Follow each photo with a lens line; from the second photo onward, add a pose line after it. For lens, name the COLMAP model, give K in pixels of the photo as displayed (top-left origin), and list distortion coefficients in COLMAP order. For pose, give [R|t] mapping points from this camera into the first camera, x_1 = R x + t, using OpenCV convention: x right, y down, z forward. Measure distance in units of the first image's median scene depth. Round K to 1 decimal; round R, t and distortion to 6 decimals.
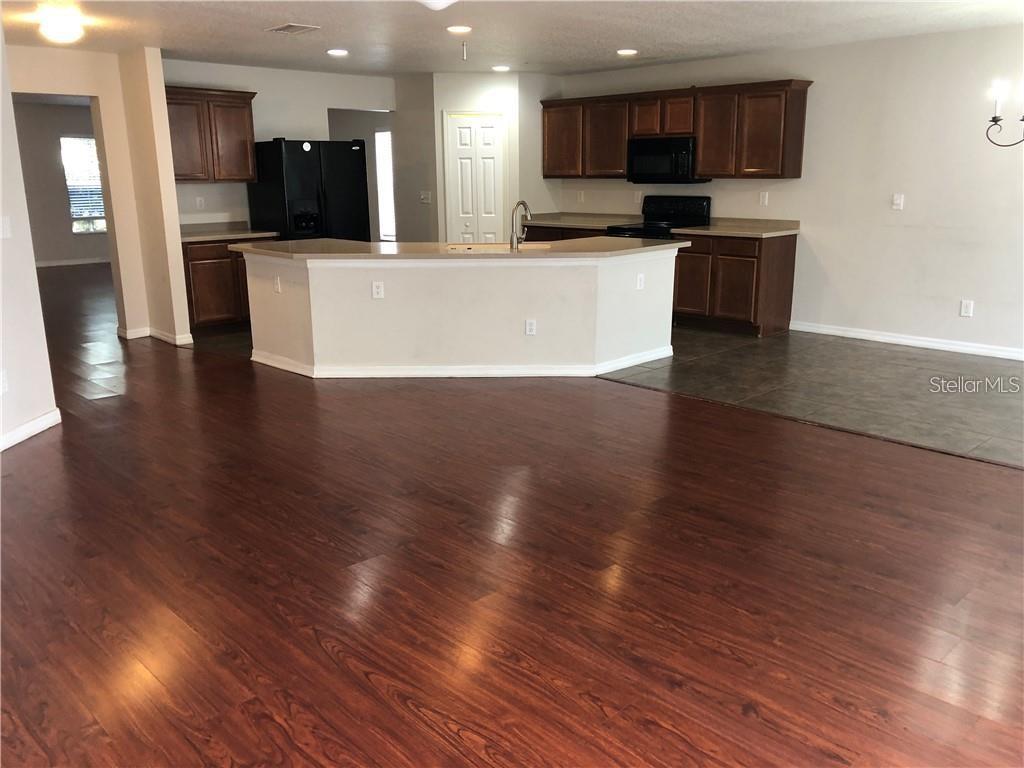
lens RADIAL K [[836.8, 0, 512.5], [0, 836.8, 382.1], [0, 0, 1]] dist [0.035043, -0.032727]
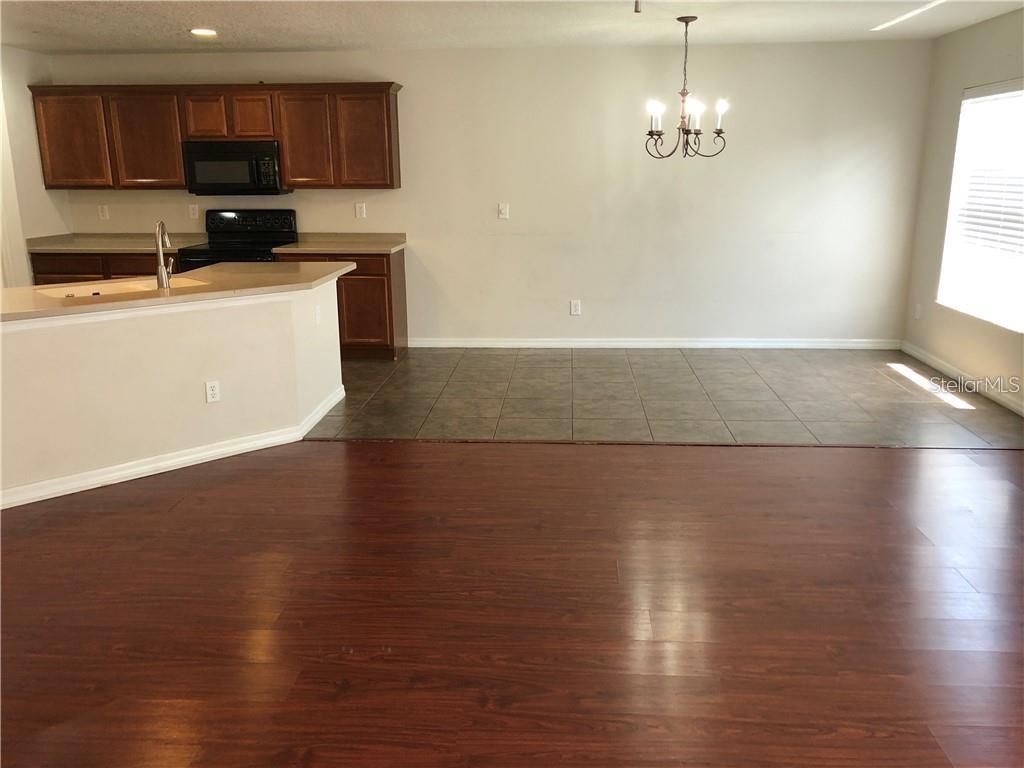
lens RADIAL K [[836.8, 0, 517.8], [0, 836.8, 375.3], [0, 0, 1]] dist [0.035043, -0.032727]
pose [[0.739932, -0.154934, 0.654596, -0.203248], [0.167245, 0.984930, 0.044072, -0.053000], [-0.651559, 0.076868, 0.754693, 0.211688]]
